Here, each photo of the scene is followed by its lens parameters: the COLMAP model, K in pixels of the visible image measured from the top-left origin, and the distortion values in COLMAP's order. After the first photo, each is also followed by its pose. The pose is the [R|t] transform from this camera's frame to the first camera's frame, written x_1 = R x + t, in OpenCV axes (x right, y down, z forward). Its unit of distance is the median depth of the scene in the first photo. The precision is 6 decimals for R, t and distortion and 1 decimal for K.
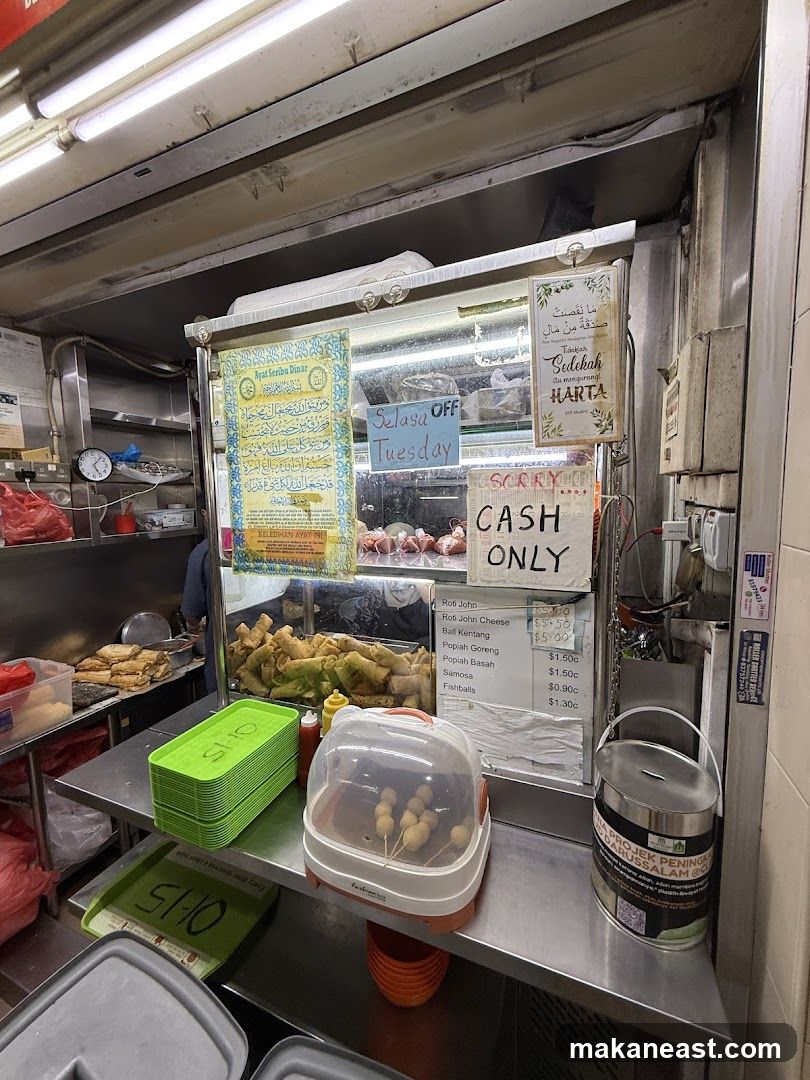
lens RADIAL K [[433.4, 0, 399.6], [0, 433.4, 545.9], [0, 0, 1]] dist [-0.007140, -0.004184]
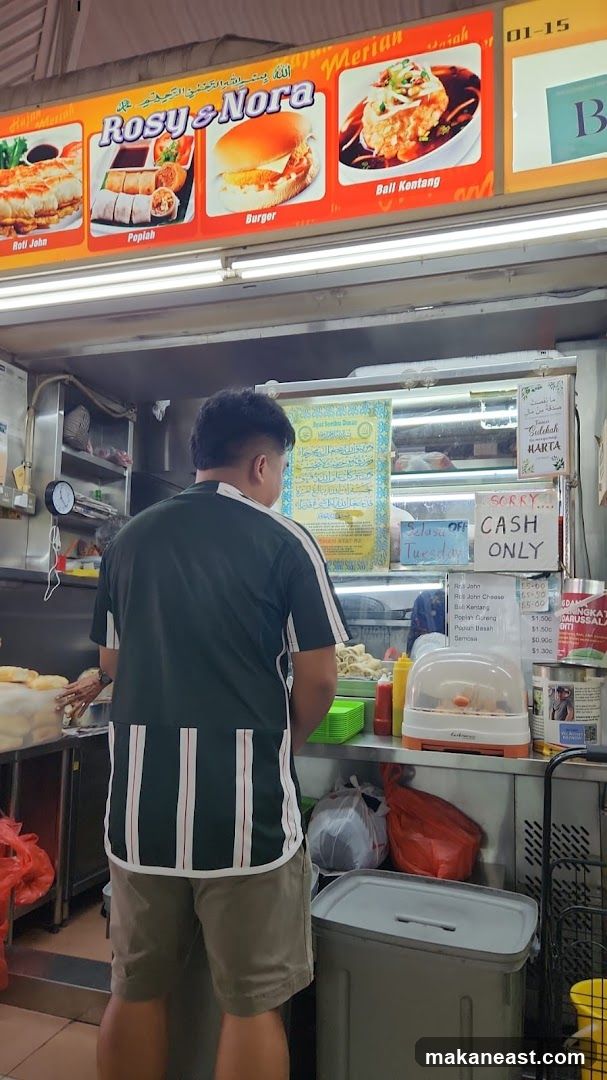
lens RADIAL K [[730.2, 0, 303.7], [0, 730.2, 566.4], [0, 0, 1]] dist [0.041159, -0.031613]
pose [[0.996831, 0.049404, 0.062343, -0.501720], [-0.036132, 0.979447, -0.198441, 0.516014], [-0.070866, 0.195560, 0.978128, -1.198568]]
